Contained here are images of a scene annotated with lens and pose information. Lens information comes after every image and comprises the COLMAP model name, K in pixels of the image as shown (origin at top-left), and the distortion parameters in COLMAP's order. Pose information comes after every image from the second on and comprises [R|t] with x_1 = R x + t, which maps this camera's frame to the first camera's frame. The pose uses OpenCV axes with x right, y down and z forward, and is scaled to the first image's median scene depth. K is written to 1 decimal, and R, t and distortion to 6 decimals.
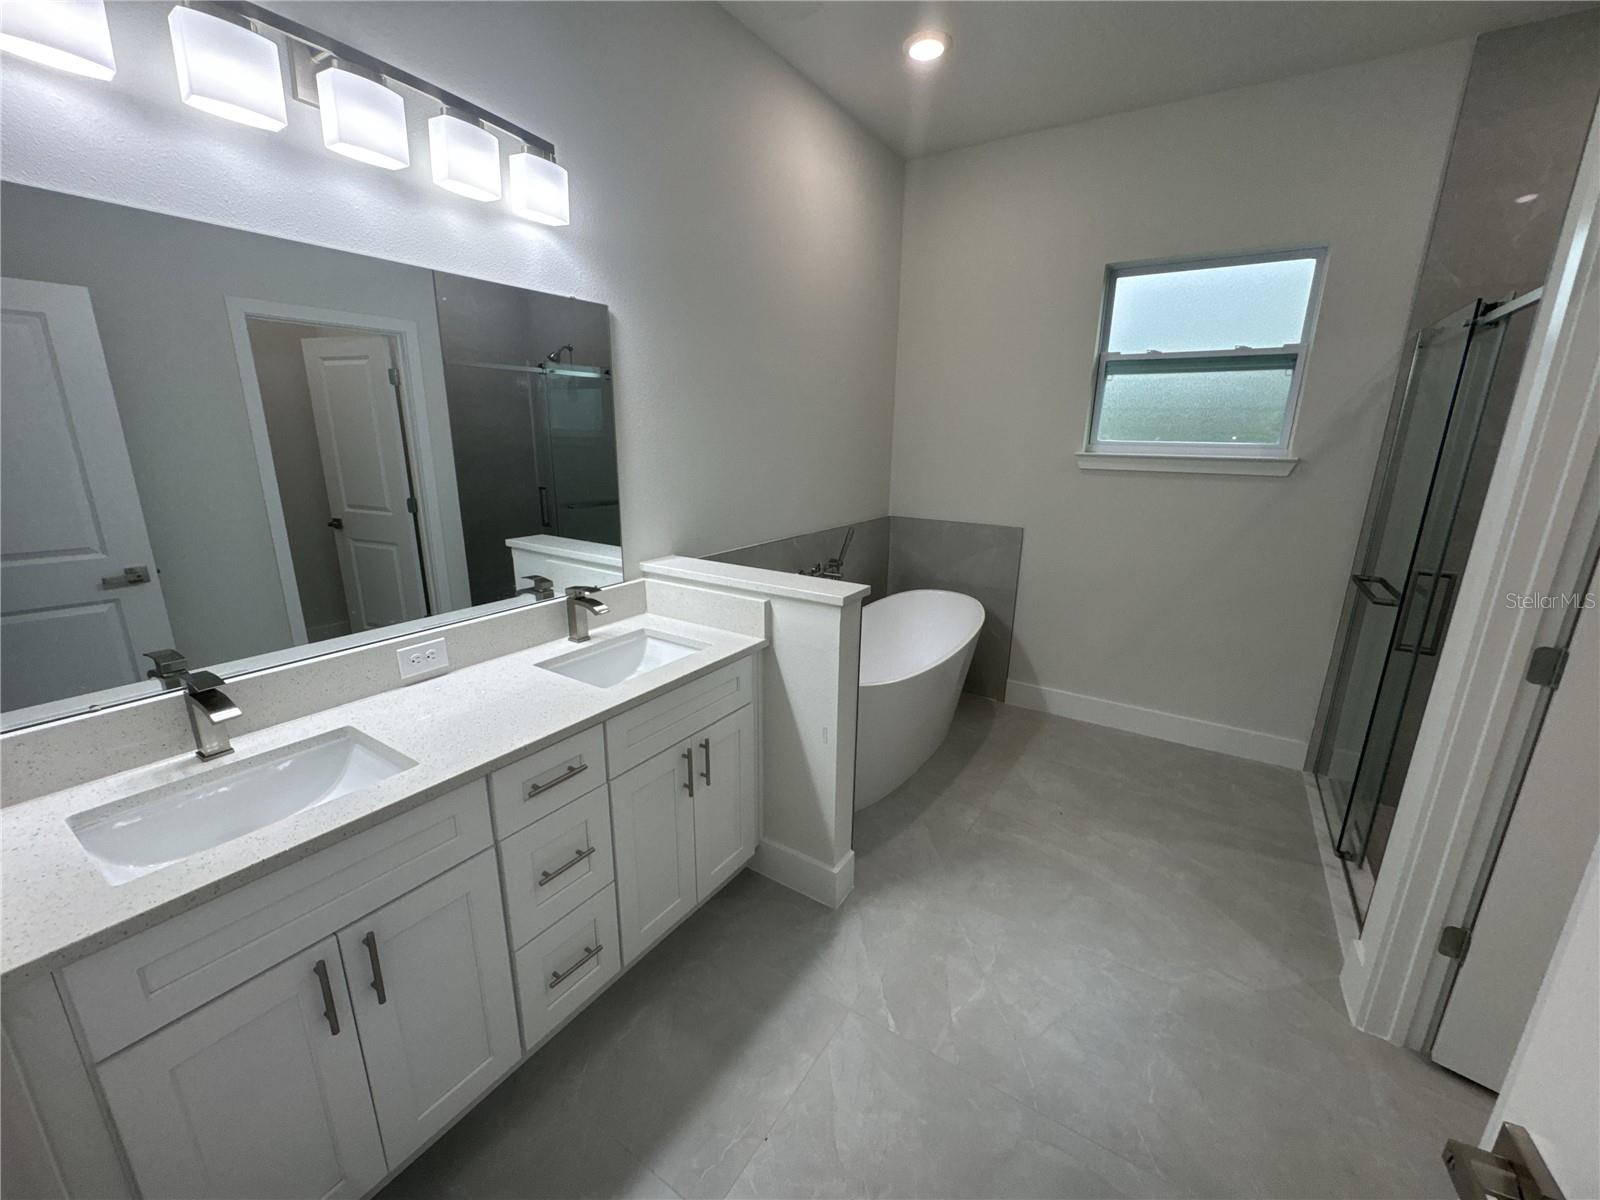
lens RADIAL K [[640.5, 0, 795.8], [0, 640.5, 605.0], [0, 0, 1]] dist [0.000607, 0.000186]
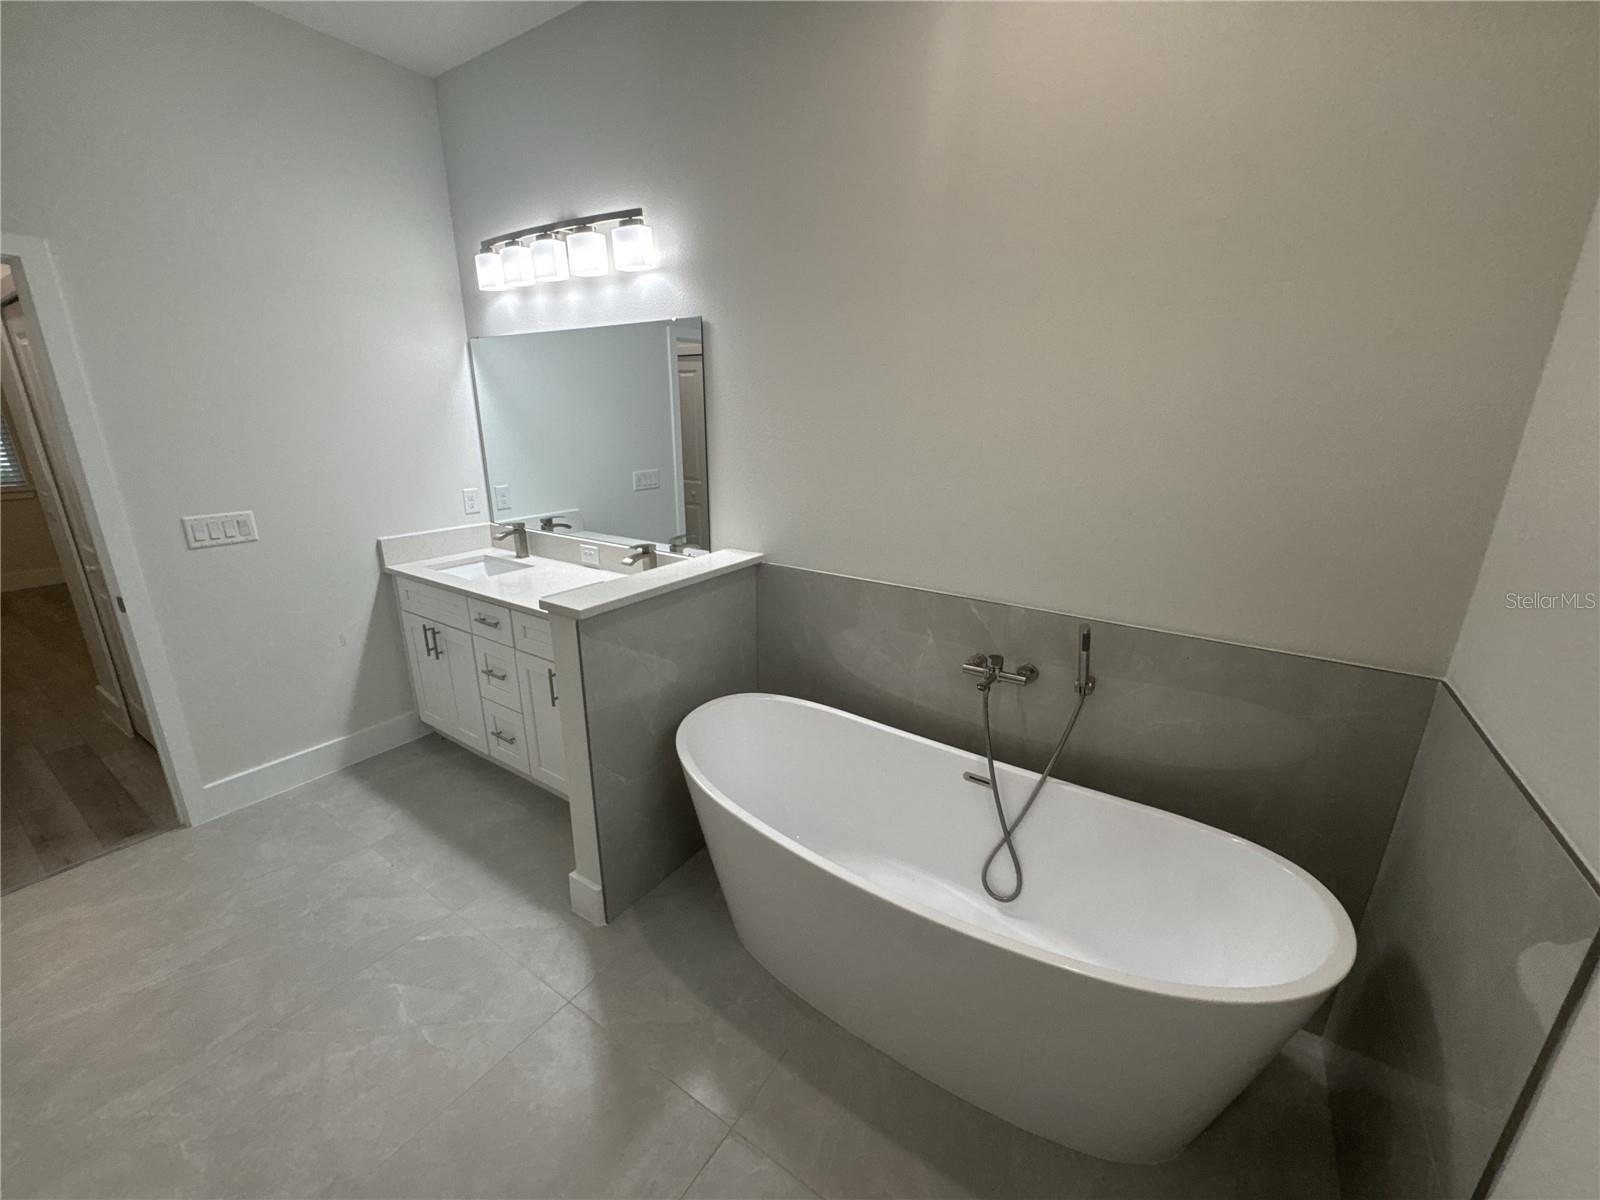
lens RADIAL K [[640.5, 0, 795.8], [0, 640.5, 605.0], [0, 0, 1]] dist [0.000607, 0.000186]
pose [[-0.015162, 0.272523, -0.962030, 1.066313], [-0.264860, 0.926677, 0.266683, -0.384212], [0.964168, 0.258846, 0.058130, 1.397234]]
